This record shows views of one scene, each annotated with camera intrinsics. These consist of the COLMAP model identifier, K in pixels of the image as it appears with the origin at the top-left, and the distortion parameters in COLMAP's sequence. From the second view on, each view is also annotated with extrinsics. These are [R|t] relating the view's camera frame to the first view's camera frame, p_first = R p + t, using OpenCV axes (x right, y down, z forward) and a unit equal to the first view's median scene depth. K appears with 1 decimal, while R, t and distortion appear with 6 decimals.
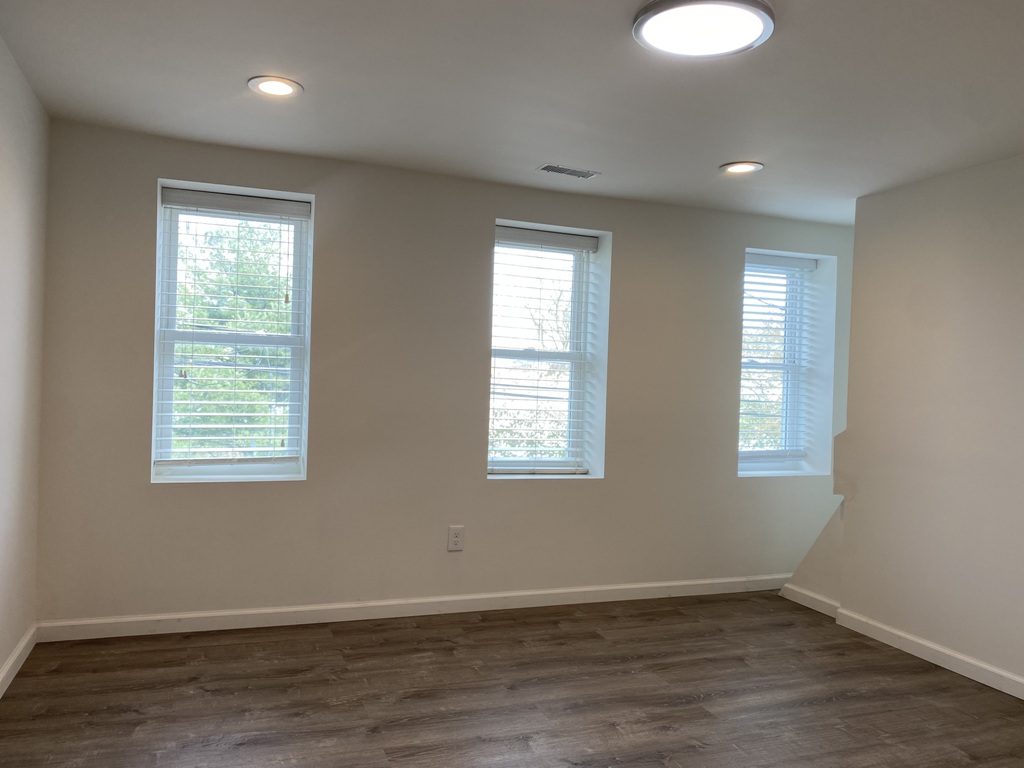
lens RADIAL K [[778.6, 0, 509.3], [0, 778.6, 387.7], [0, 0, 1]] dist [0.019158, -0.018382]
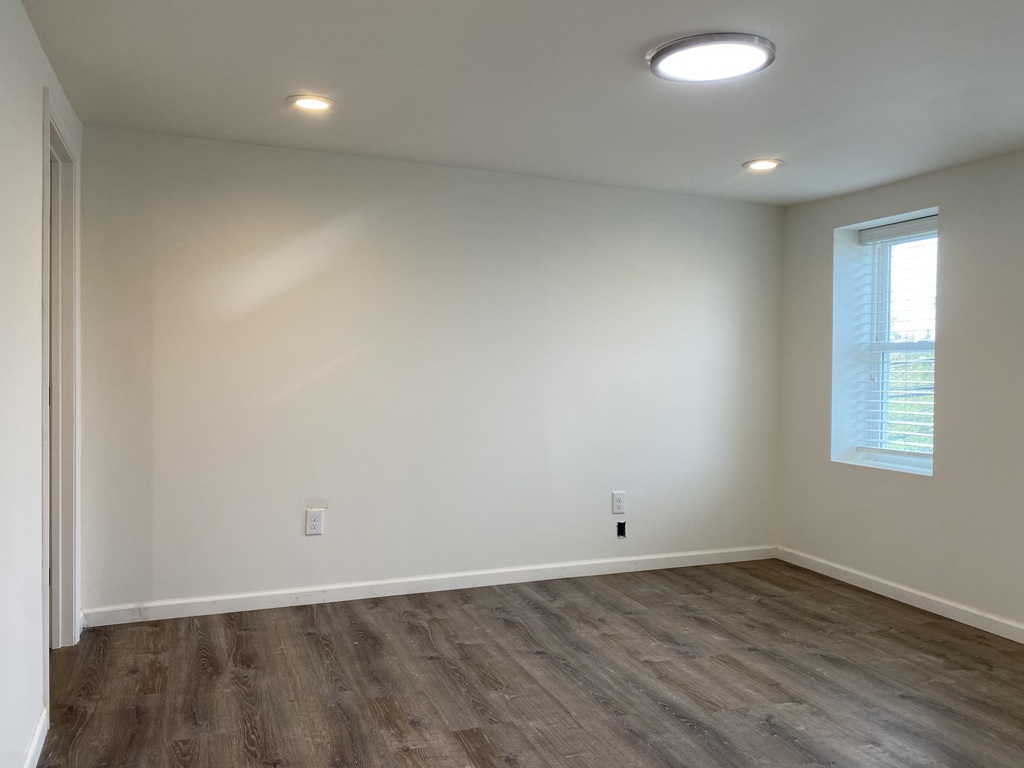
lens RADIAL K [[778.6, 0, 510.4], [0, 778.6, 381.5], [0, 0, 1]] dist [0.019158, -0.018382]
pose [[0.029966, -0.012416, -0.999474, 0.772864], [-0.019704, 0.999721, -0.013010, 0.015169], [0.999357, 0.020083, 0.029713, 0.386877]]
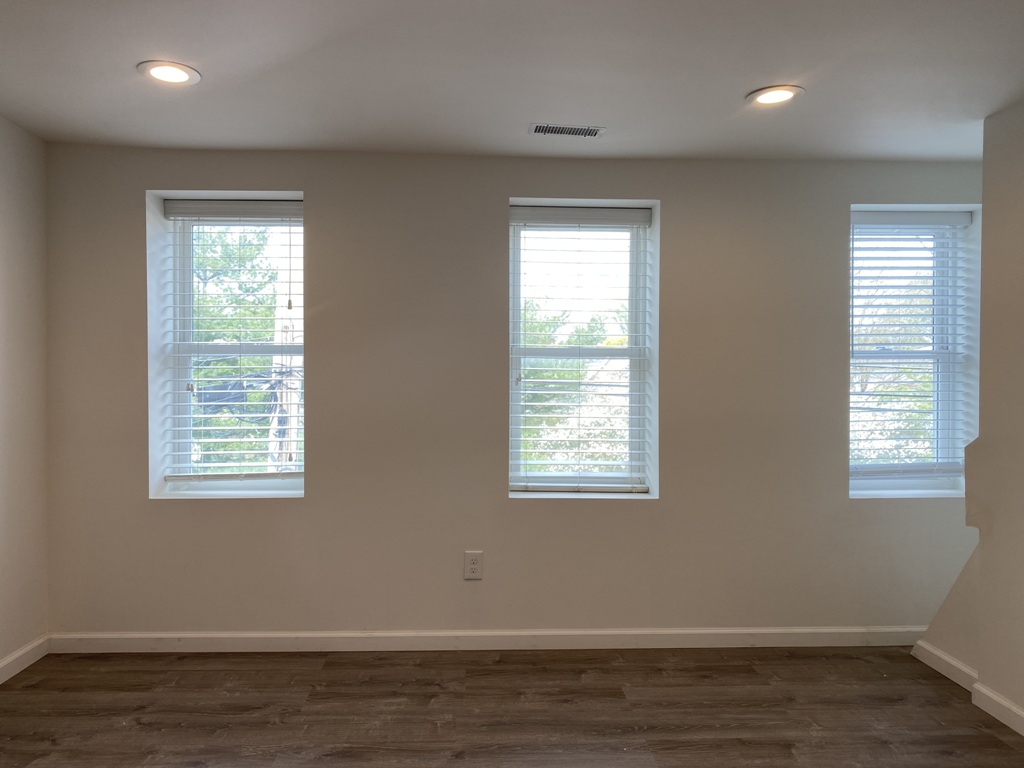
lens RADIAL K [[778.6, 0, 505.5], [0, 778.6, 390.3], [0, 0, 1]] dist [0.019158, -0.018382]
pose [[0.950715, -0.027469, -0.308846, 0.256661], [0.026510, 0.999622, -0.007303, 0.003696], [0.308930, -0.001245, 0.951084, 0.184146]]
